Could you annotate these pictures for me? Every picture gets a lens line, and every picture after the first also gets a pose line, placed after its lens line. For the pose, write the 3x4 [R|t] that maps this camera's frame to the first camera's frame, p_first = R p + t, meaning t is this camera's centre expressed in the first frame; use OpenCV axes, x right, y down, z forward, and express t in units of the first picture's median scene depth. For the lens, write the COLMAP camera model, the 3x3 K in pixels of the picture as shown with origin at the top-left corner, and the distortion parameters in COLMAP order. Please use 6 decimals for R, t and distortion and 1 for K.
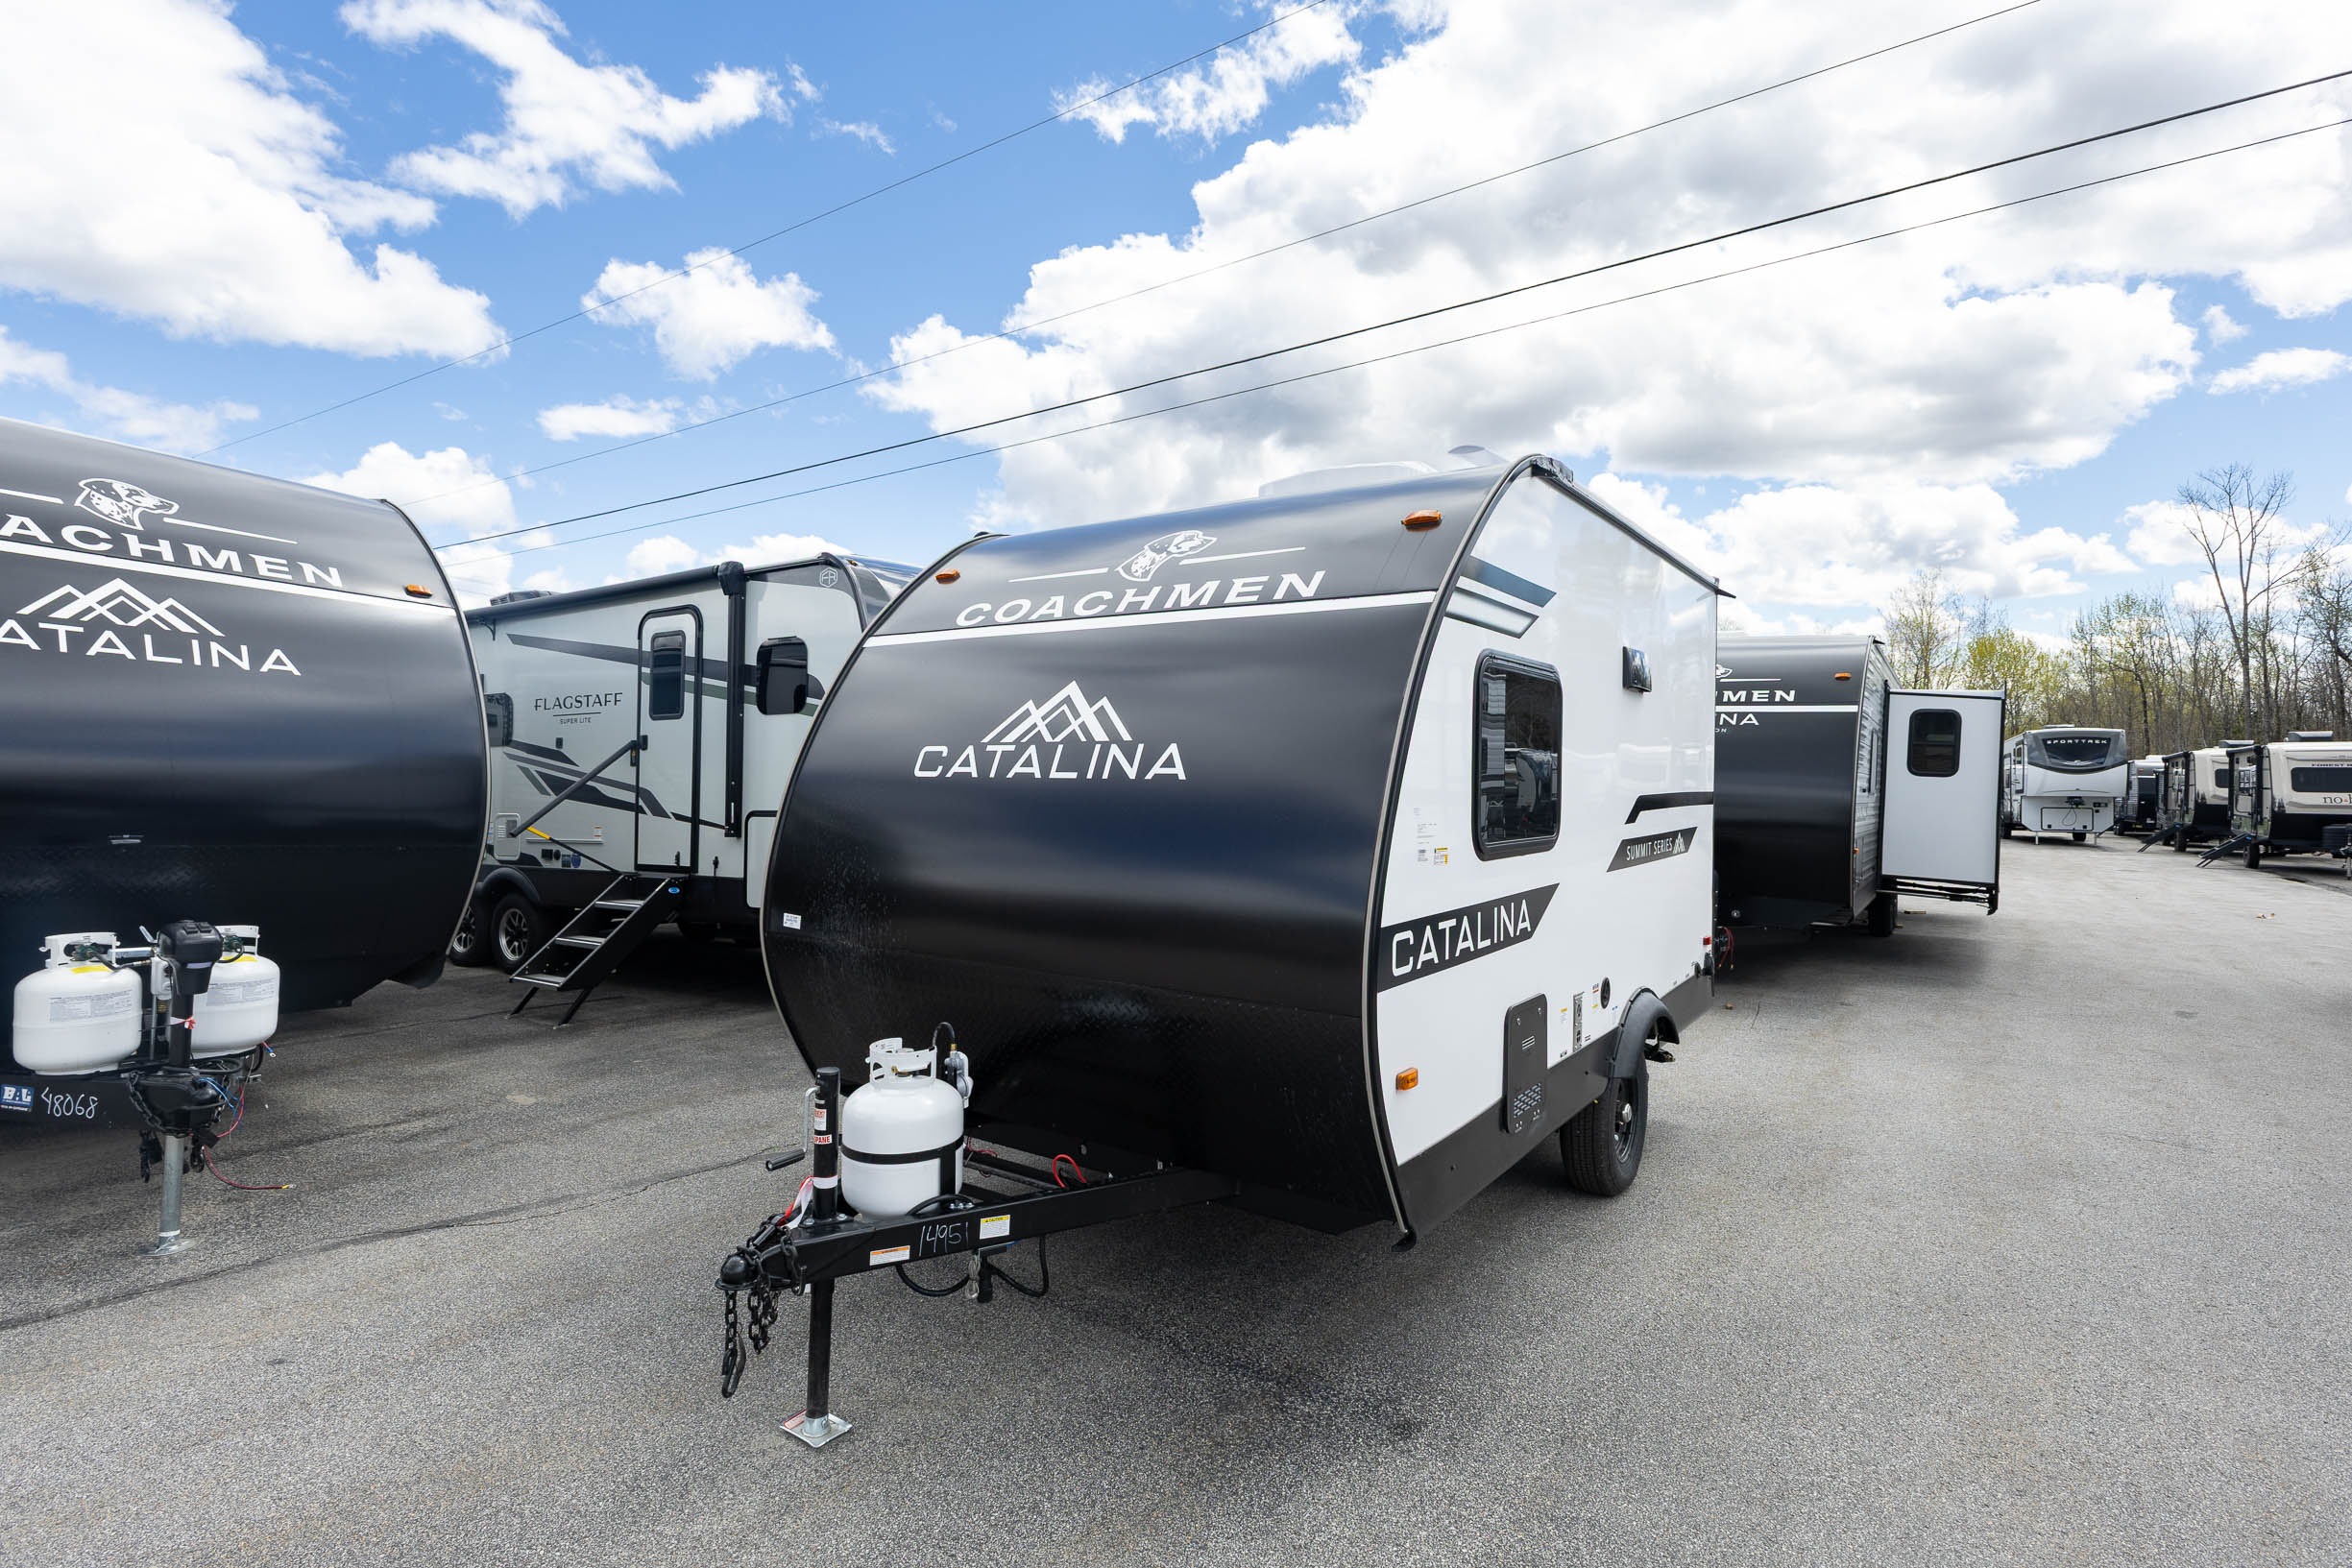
lens RADIAL K [[1177.1, 0, 1176.0], [0, 1177.1, 784.0], [0, 0, 1]] dist [0.000403, -0.000499]
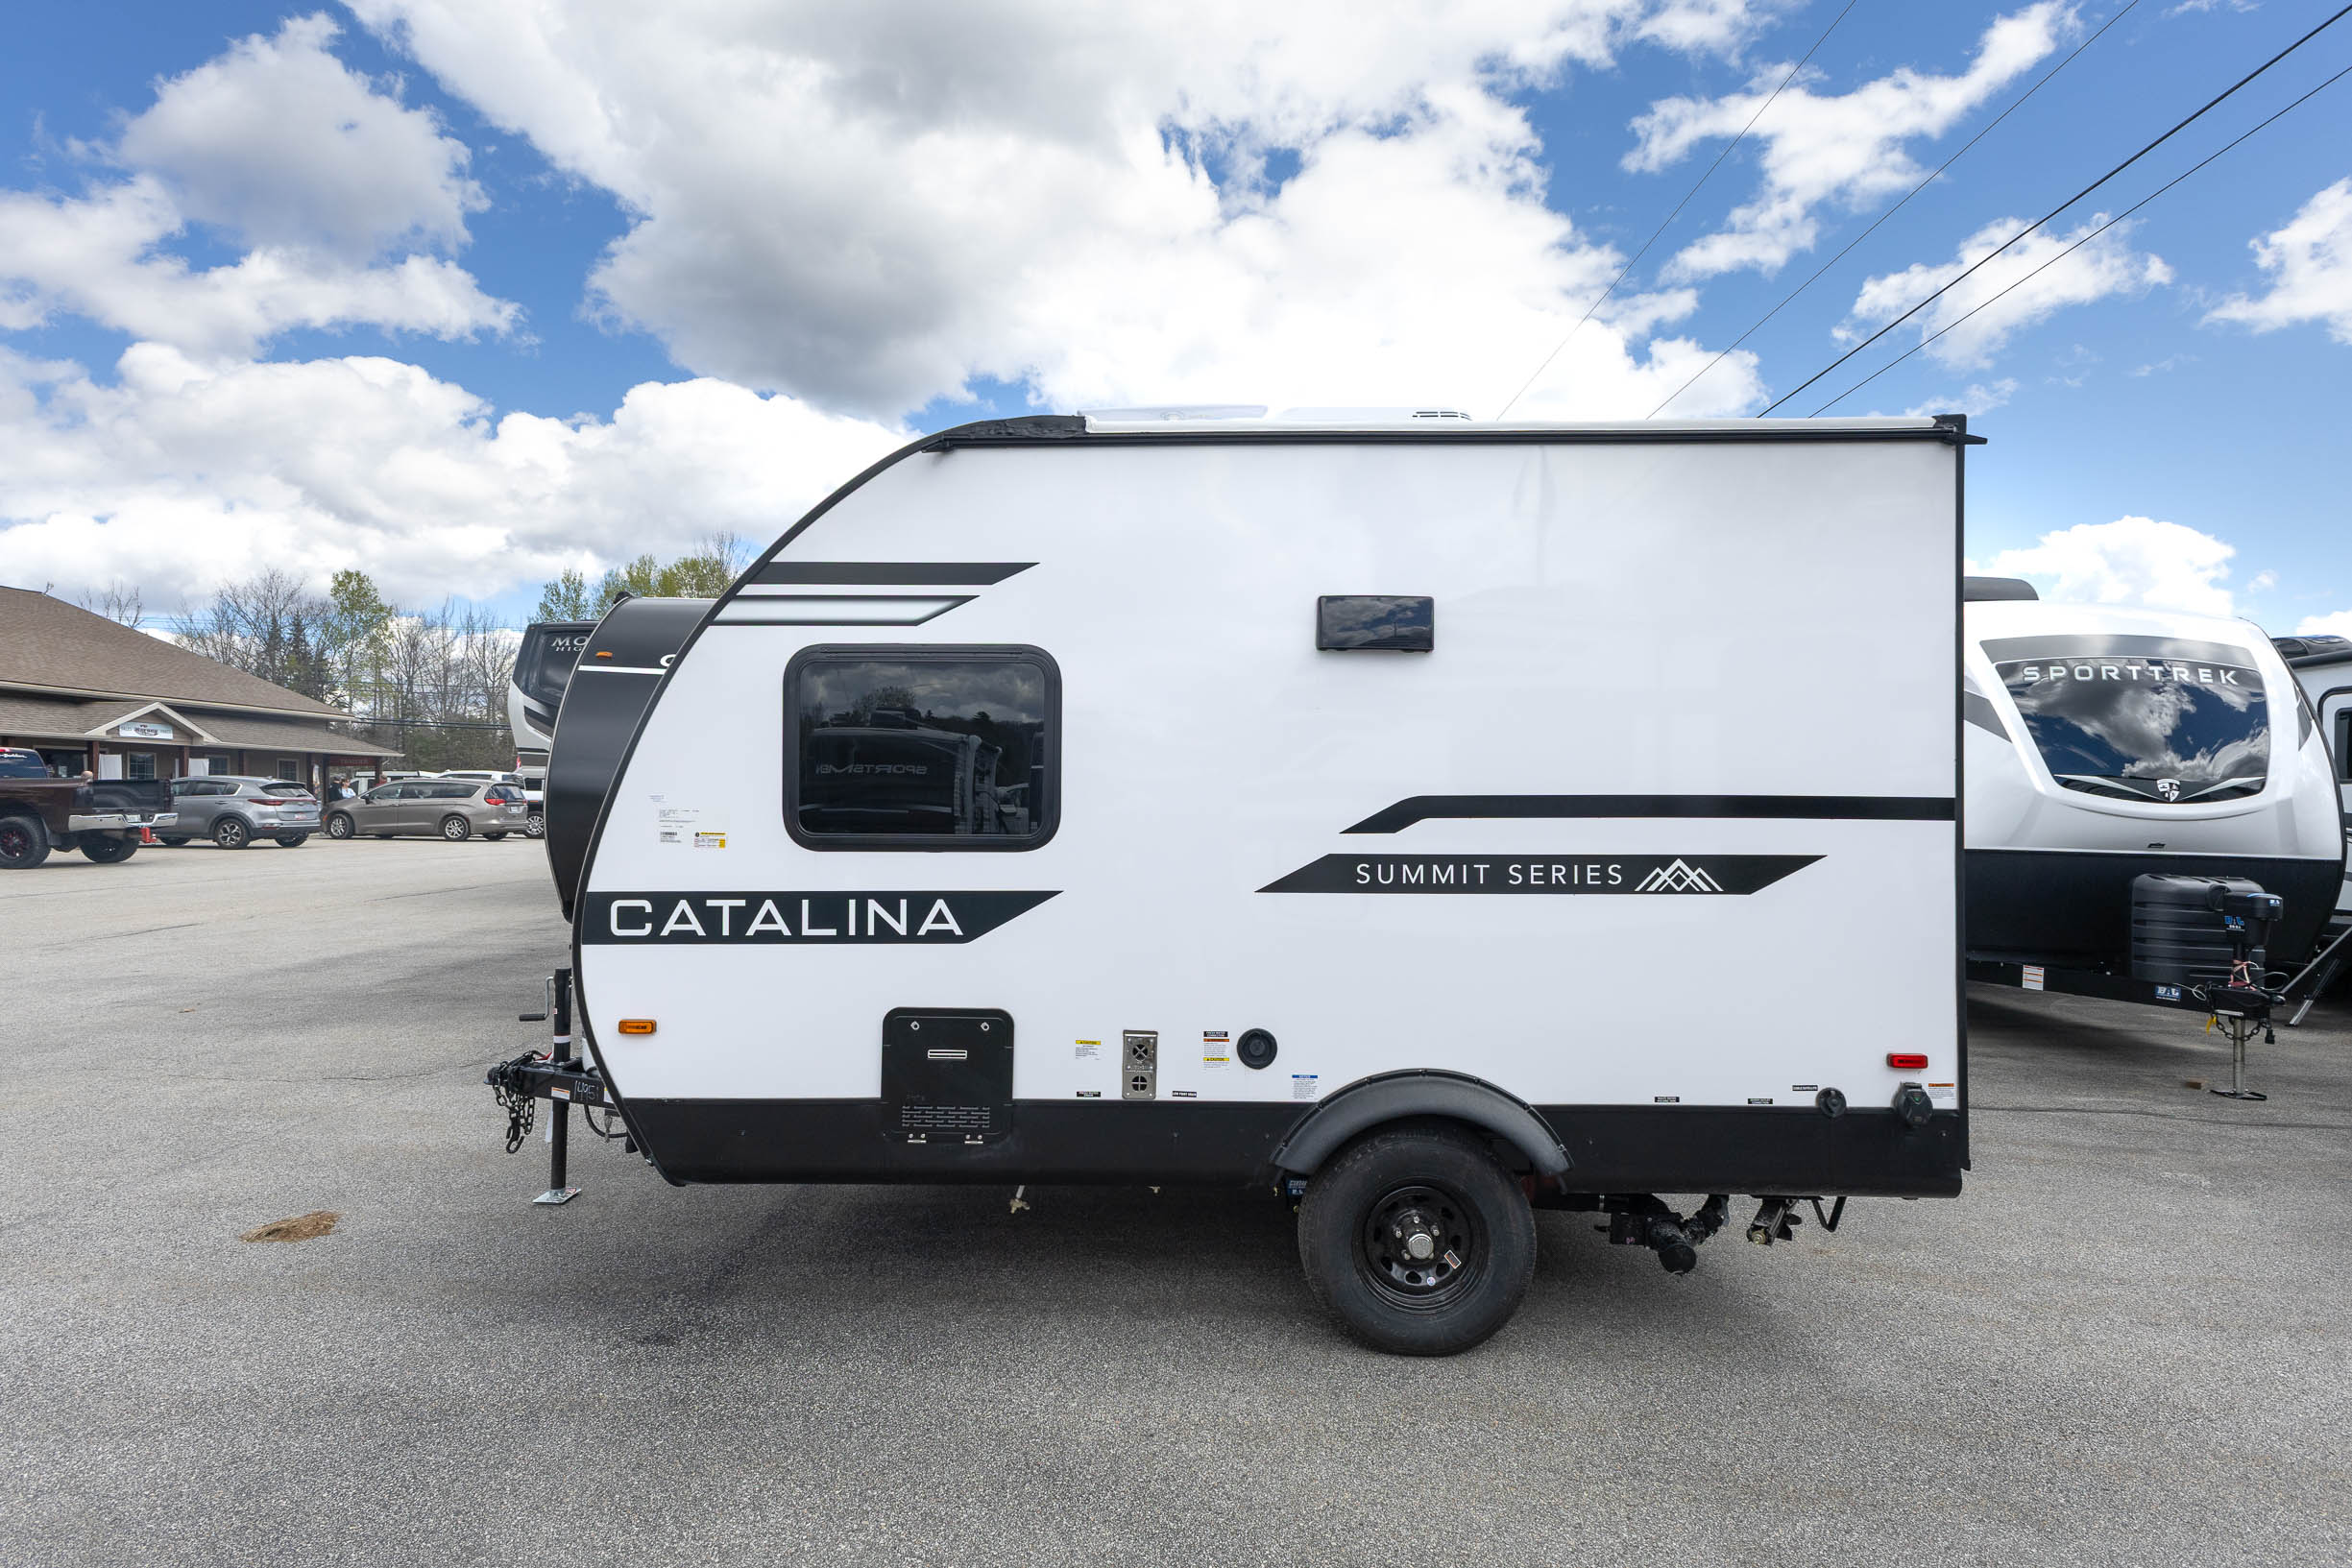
lens RADIAL K [[1208.7, 0, 1177.7], [0, 1208.7, 764.7], [0, 0, 1]] dist [-0.038871, 0.032581]
pose [[0.555551, -0.040541, -0.830494, 1.365059], [-0.001836, 0.998748, -0.049983, 0.044737], [0.831481, 0.029293, 0.554781, 0.708302]]
